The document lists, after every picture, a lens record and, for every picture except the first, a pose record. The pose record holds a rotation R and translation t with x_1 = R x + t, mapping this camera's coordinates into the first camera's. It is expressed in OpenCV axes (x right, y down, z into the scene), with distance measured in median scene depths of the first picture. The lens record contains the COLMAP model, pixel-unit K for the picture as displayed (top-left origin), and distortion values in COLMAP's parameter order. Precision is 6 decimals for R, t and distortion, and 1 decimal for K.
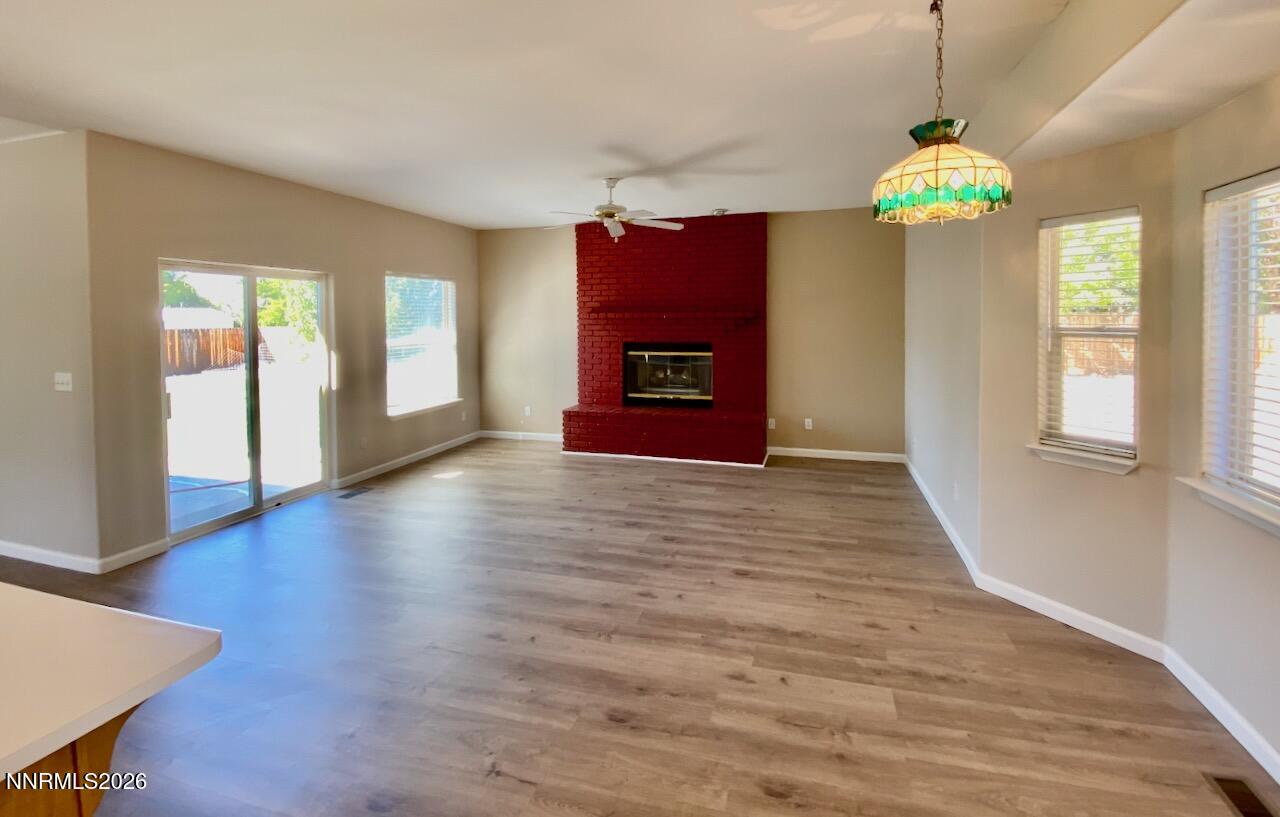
lens RADIAL K [[582.9, 0, 641.3], [0, 582.9, 336.7], [0, 0, 1]] dist [0.063726, -0.053818]
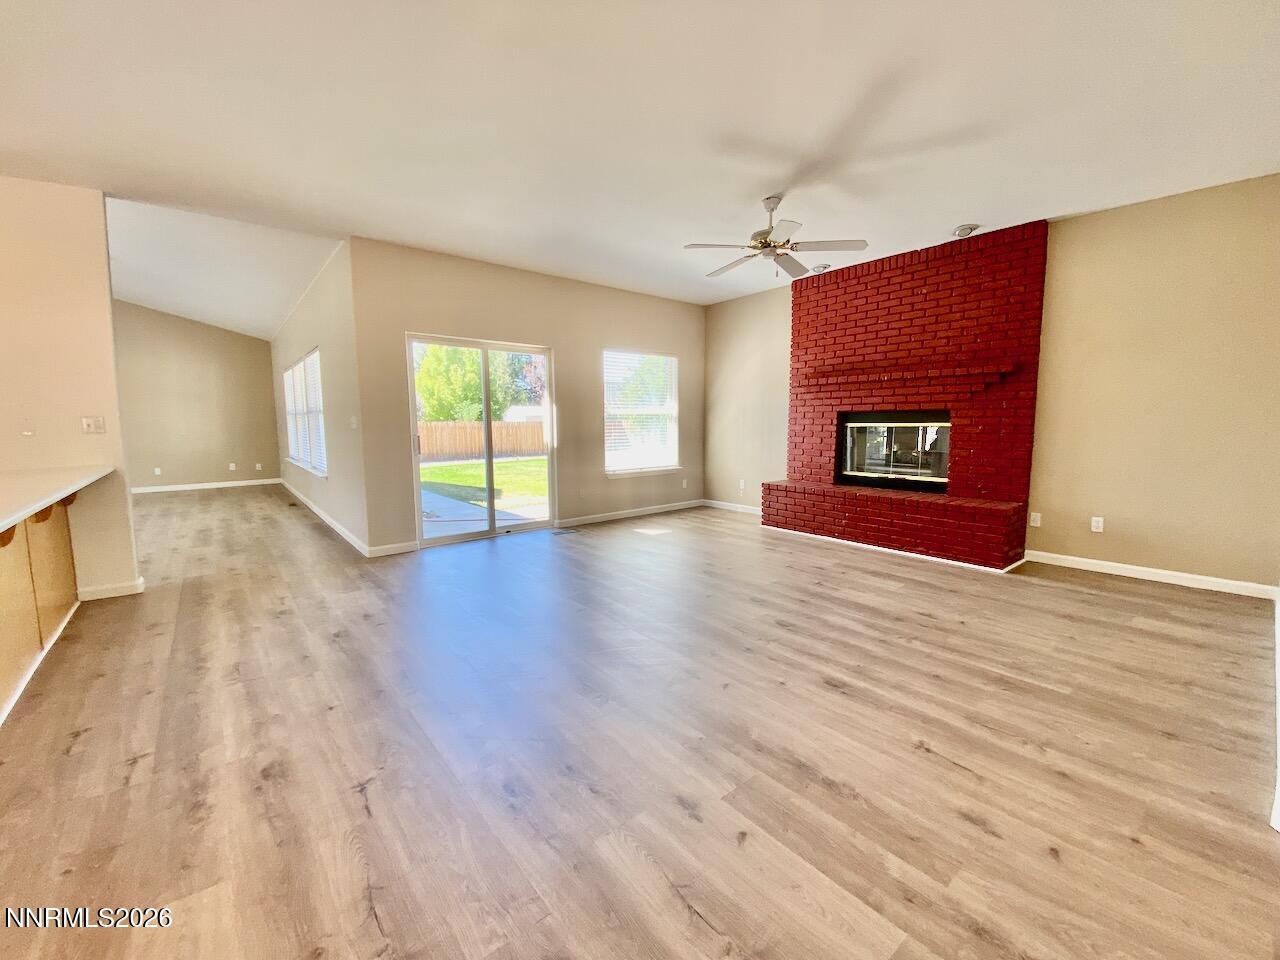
lens RADIAL K [[517.9, 0, 640.0], [0, 517.9, 480.0], [0, 0, 1]] dist [0.024605, -0.021061]
pose [[0.827525, 0.063861, -0.557785, 0.235820], [-0.019272, 0.996155, 0.085458, 0.072002], [0.561098, -0.059969, 0.825574, 0.254110]]
